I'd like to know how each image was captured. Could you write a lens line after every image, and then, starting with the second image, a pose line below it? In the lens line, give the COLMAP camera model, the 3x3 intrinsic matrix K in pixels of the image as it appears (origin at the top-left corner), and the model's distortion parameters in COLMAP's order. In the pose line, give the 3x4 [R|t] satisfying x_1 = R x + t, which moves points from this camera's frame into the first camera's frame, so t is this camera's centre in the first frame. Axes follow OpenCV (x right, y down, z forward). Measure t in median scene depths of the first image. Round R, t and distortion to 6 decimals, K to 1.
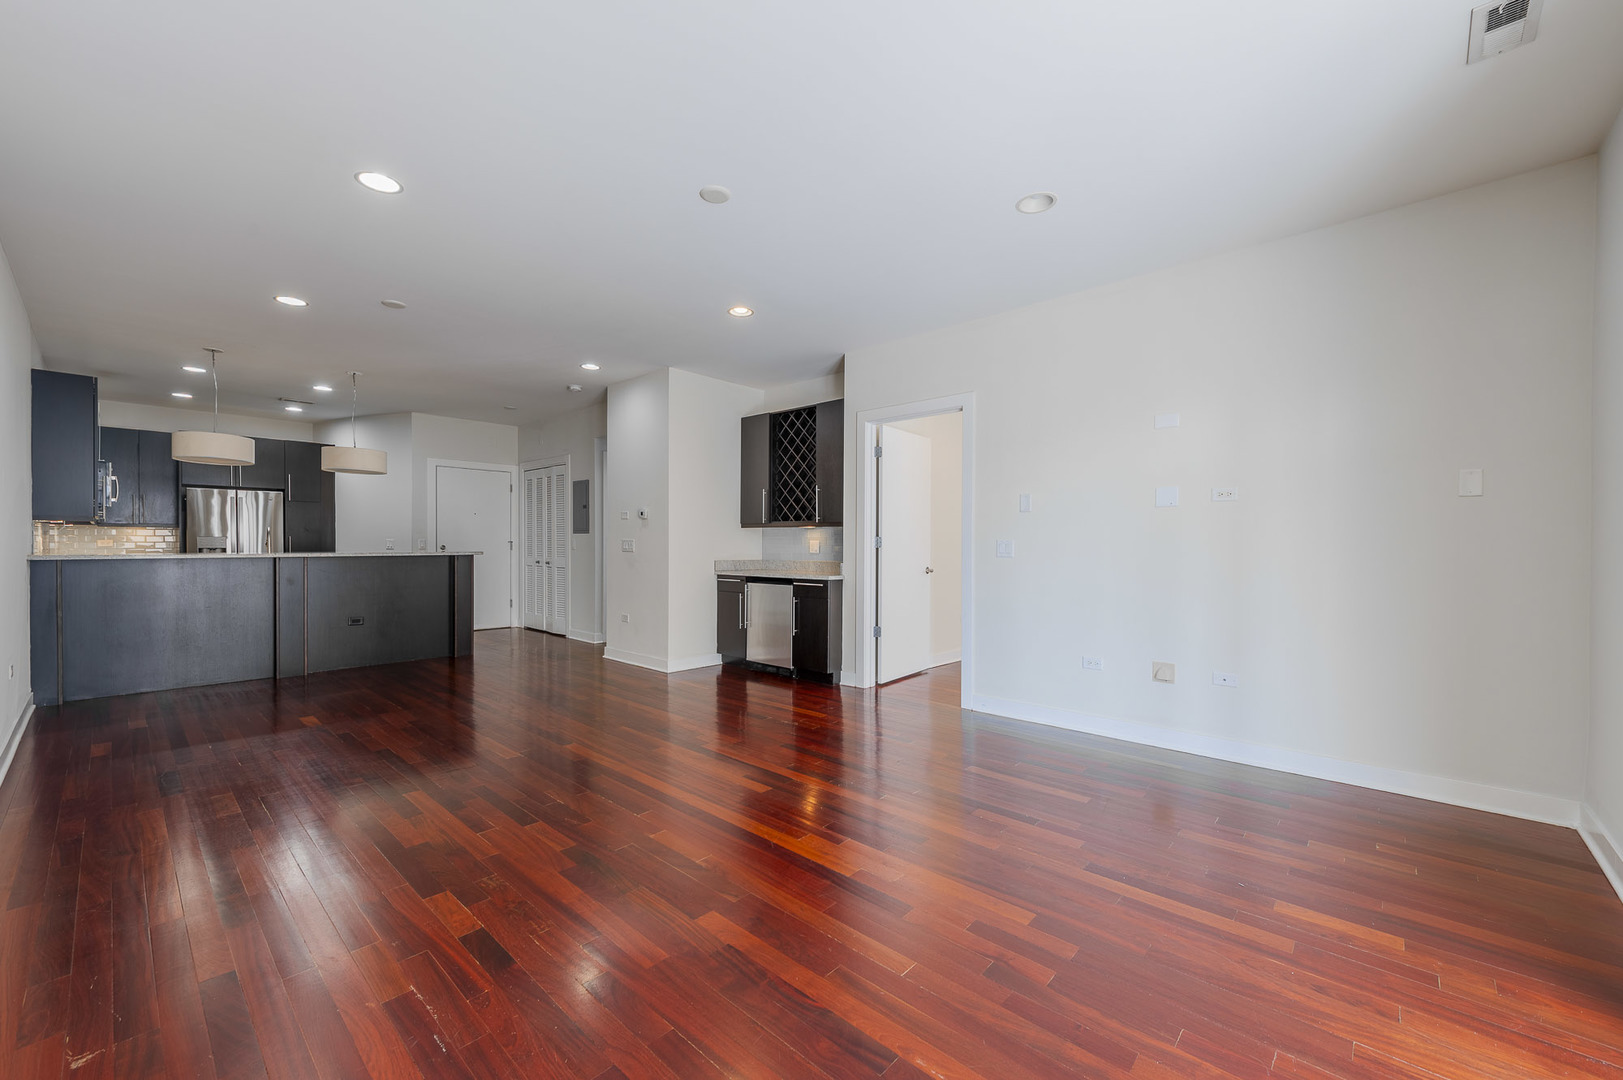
lens RADIAL K [[633.9, 0, 810.6], [0, 633.9, 552.4], [0, 0, 1]] dist [0.015317, -0.002885]
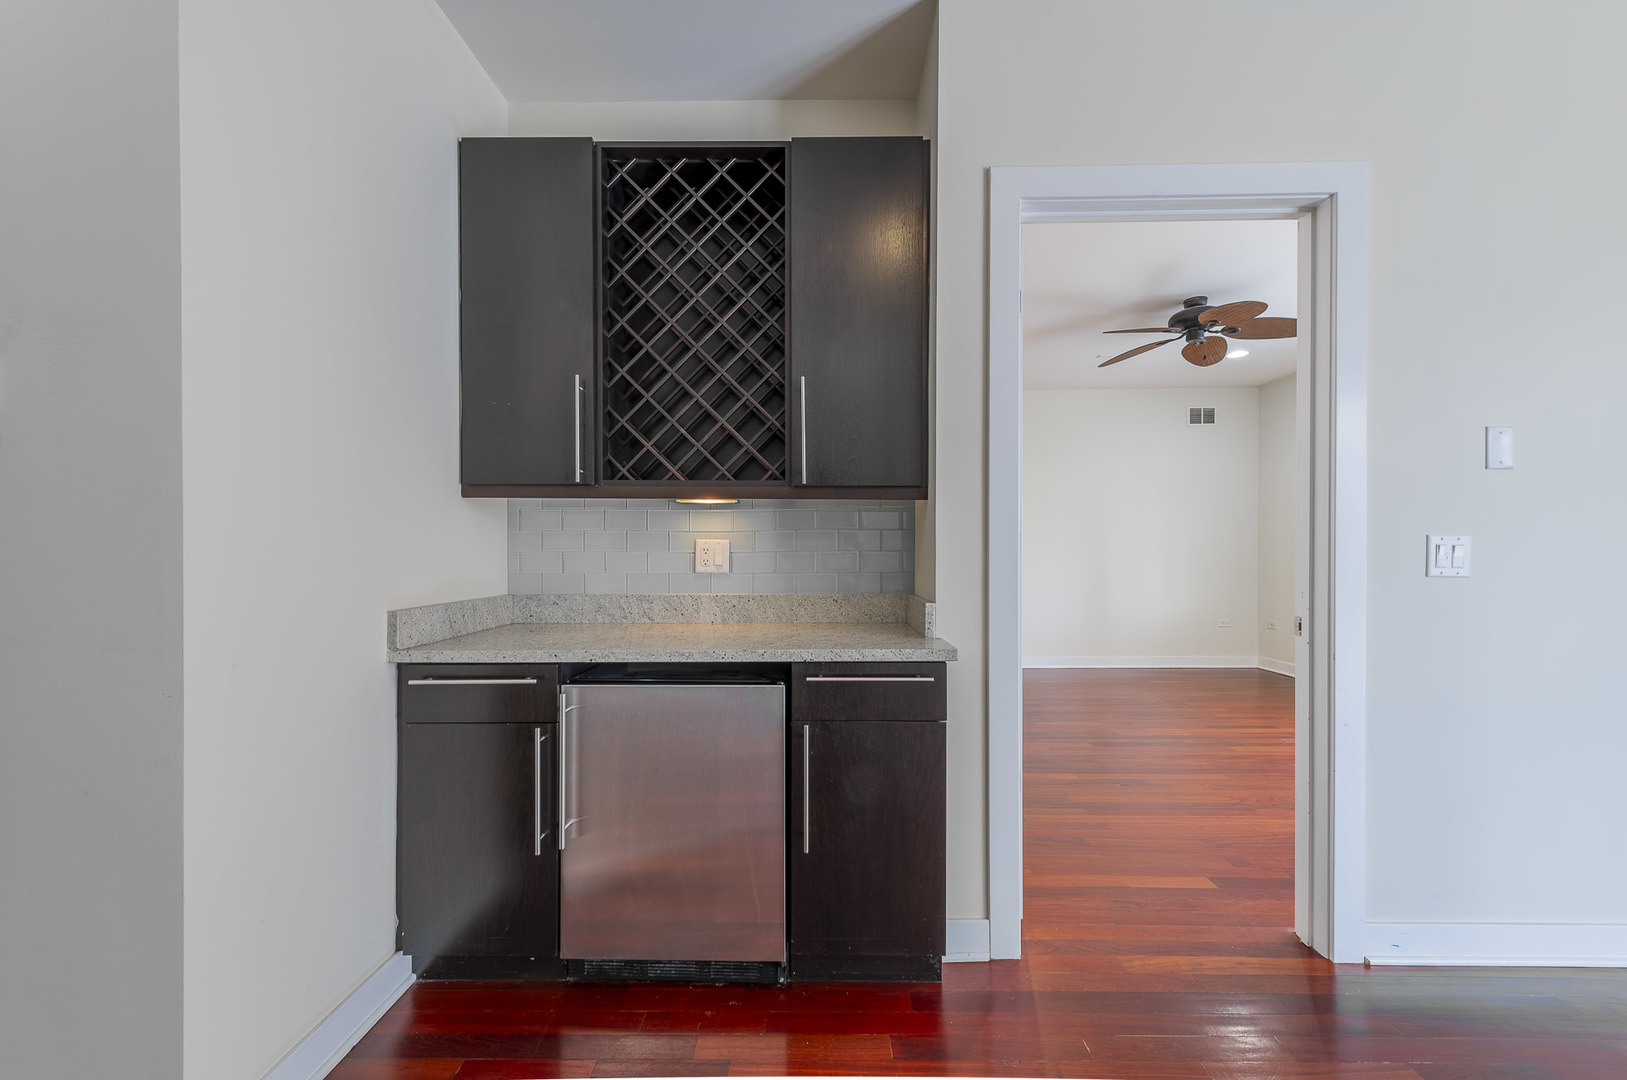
lens RADIAL K [[635.4, 0, 805.9], [0, 635.4, 553.2], [0, 0, 1]] dist [0.015317, -0.002885]
pose [[0.741551, -0.009107, 0.670834, -0.196499], [0.012407, 0.999923, -0.000141, -0.009135], [-0.670781, 0.008428, 0.741607, 0.666377]]
